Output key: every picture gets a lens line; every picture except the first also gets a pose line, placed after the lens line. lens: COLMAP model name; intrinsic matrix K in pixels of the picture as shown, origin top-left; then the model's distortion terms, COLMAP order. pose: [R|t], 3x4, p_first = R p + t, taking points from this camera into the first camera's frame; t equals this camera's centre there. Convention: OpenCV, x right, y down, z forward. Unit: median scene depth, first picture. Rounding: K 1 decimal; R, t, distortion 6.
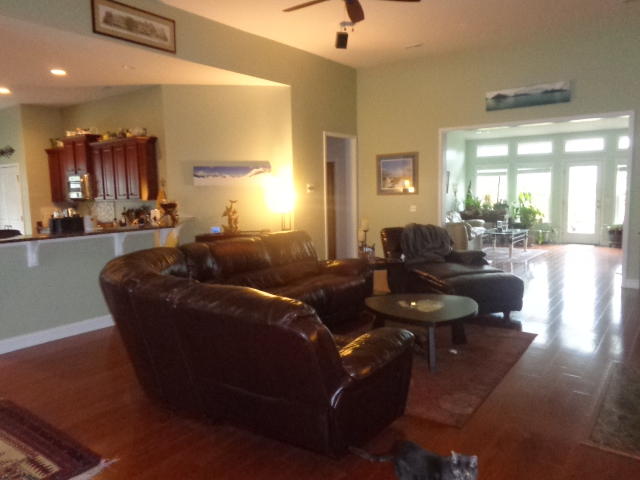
lens RADIAL K [[481.7, 0, 323.8], [0, 481.7, 242.1], [0, 0, 1]] dist [-0.001848, 0.009026]
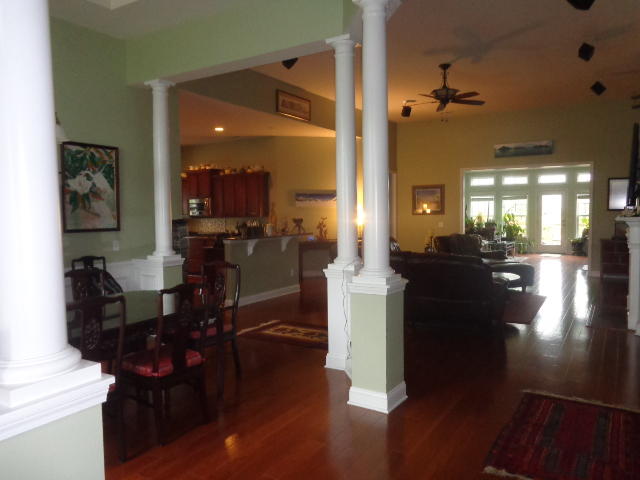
lens RADIAL K [[481.7, 0, 322.6], [0, 481.7, 239.1], [0, 0, 1]] dist [-0.001848, 0.009026]
pose [[0.996497, 0.002570, 0.083589, -0.273090], [0.001746, 0.998670, -0.051521, 0.043435], [-0.083610, 0.051486, 0.995168, -0.355026]]
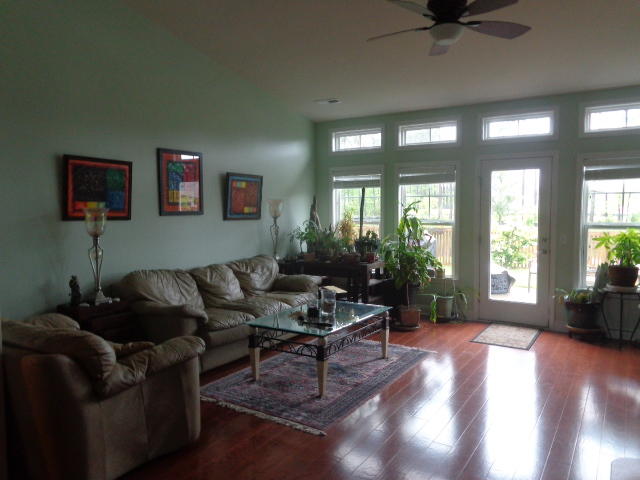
lens RADIAL K [[481.7, 0, 321.1], [0, 481.7, 242.7], [0, 0, 1]] dist [-0.001848, 0.009026]
pose [[0.997999, 0.006113, 0.062941, 0.419314], [-0.004174, 0.999514, -0.030893, -0.089168], [-0.063099, 0.030569, 0.997539, 0.707931]]
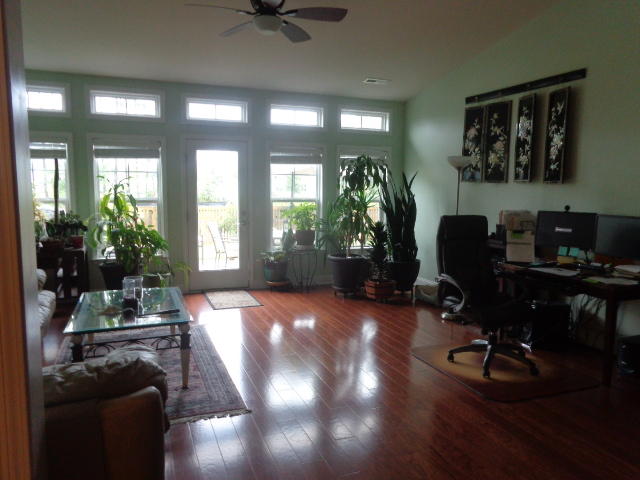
lens RADIAL K [[481.7, 0, 319.0], [0, 481.7, 235.6], [0, 0, 1]] dist [-0.001848, 0.009026]
pose [[0.531115, -0.065135, 0.844793, 0.176500], [0.072855, 0.996859, 0.031056, -0.093787], [-0.844162, 0.045053, 0.534192, 0.836783]]
